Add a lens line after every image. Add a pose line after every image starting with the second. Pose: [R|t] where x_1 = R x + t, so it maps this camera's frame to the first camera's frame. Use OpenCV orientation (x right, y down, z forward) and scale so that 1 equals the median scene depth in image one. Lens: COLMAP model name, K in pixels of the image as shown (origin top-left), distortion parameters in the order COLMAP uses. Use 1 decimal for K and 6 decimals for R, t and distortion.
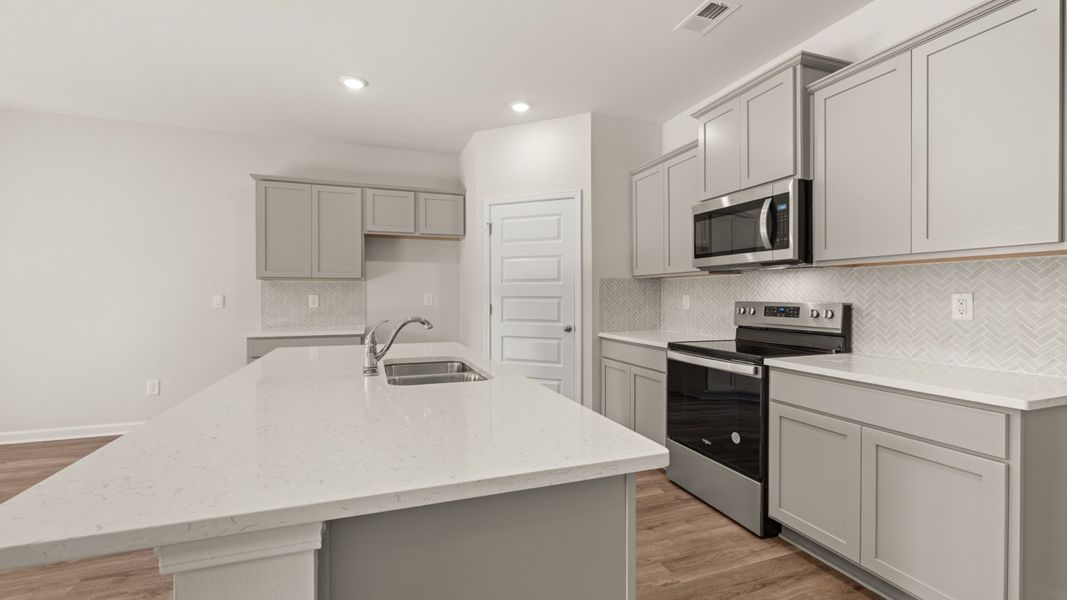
lens RADIAL K [[447.1, 0, 529.2], [0, 447.1, 297.2], [0, 0, 1]] dist [-0.004508, 0.000567]
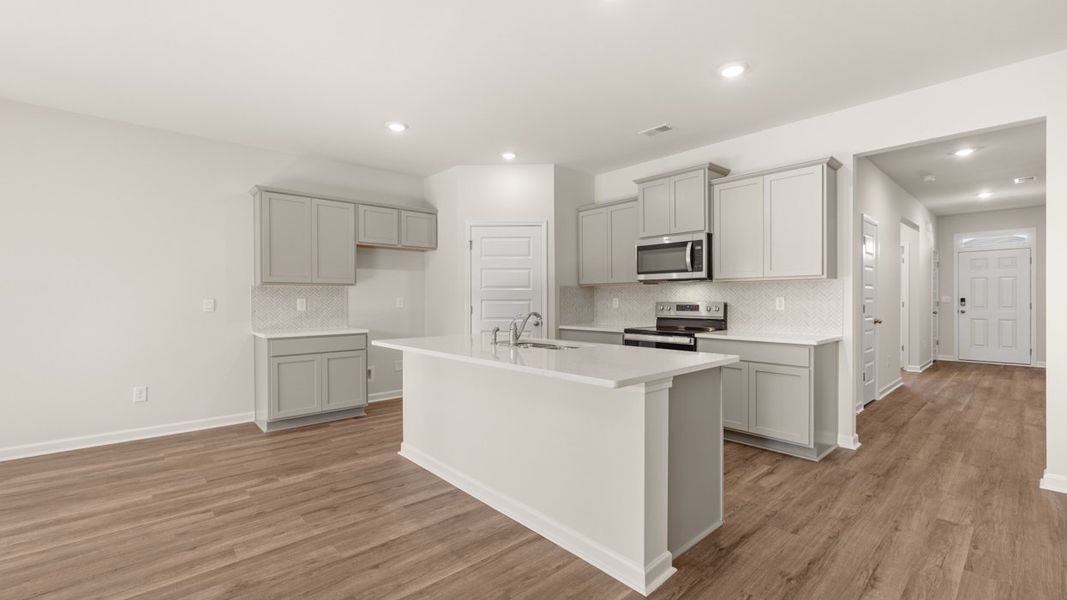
lens RADIAL K [[447.1, 0, 530.9], [0, 447.1, 299.8], [0, 0, 1]] dist [-0.004508, 0.000567]
pose [[0.930468, -0.004291, 0.366348, -0.420511], [0.004765, 0.999989, -0.000390, 0.000405], [-0.366342, 0.002108, 0.930478, -0.238825]]
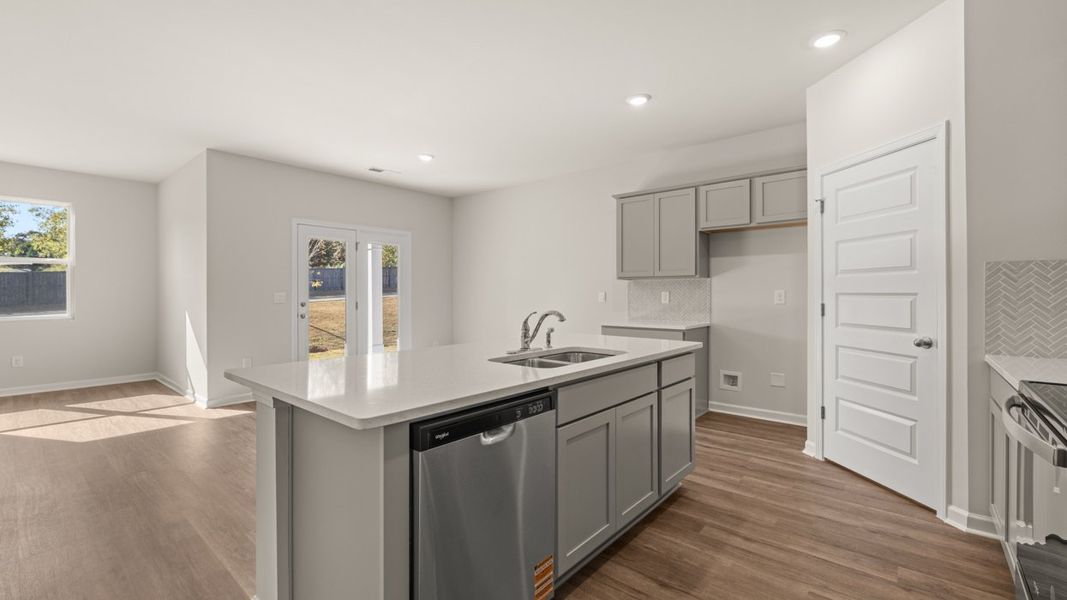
lens RADIAL K [[447.1, 0, 527.6], [0, 447.1, 294.0], [0, 0, 1]] dist [-0.004508, 0.000567]
pose [[0.489231, 0.001338, -0.872153, 0.367640], [-0.003321, 0.999994, -0.000329, 0.001543], [0.872148, 0.003057, 0.489233, 0.185980]]
